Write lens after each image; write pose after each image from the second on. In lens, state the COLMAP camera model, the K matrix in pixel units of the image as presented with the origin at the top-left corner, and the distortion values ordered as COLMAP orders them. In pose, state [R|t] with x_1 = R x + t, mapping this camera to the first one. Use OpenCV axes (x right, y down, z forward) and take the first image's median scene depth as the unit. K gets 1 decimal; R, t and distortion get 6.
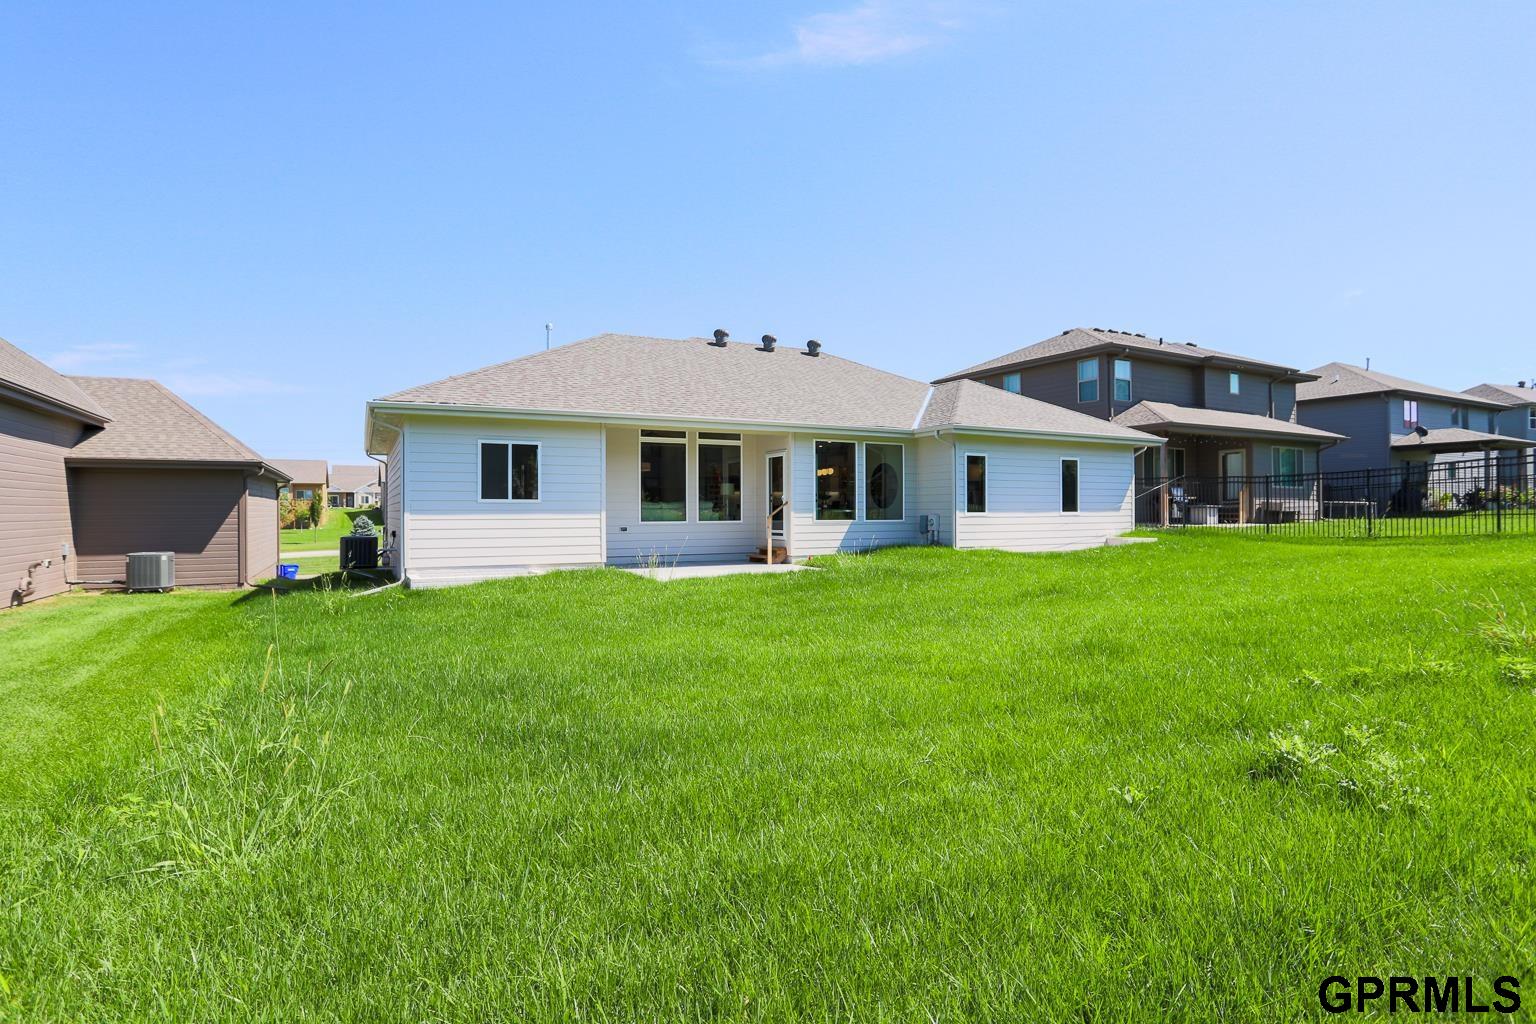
lens RADIAL K [[792.8, 0, 768.4], [0, 792.8, 503.9], [0, 0, 1]] dist [-0.022562, -0.000979]
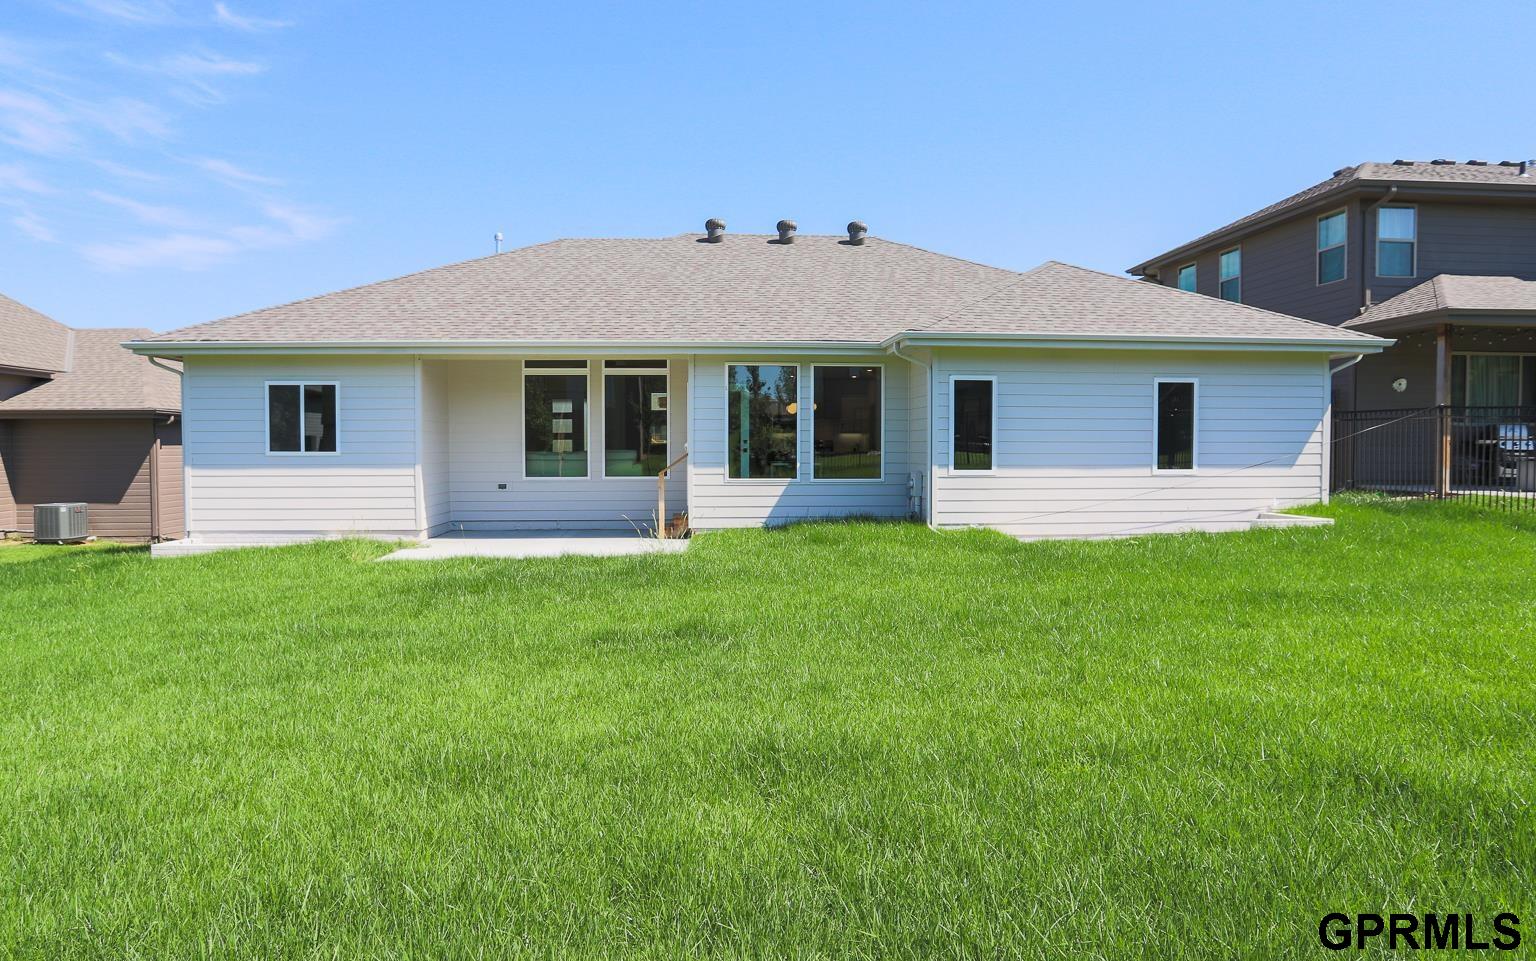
lens RADIAL K [[889.0, 0, 769.1], [0, 889.0, 494.5], [0, 0, 1]] dist [-0.031456, 0.005140]
pose [[0.914279, 0.023438, -0.404407, 0.402622], [0.002078, 0.998040, 0.062542, -0.014339], [0.405080, -0.058021, 0.912438, 0.283649]]
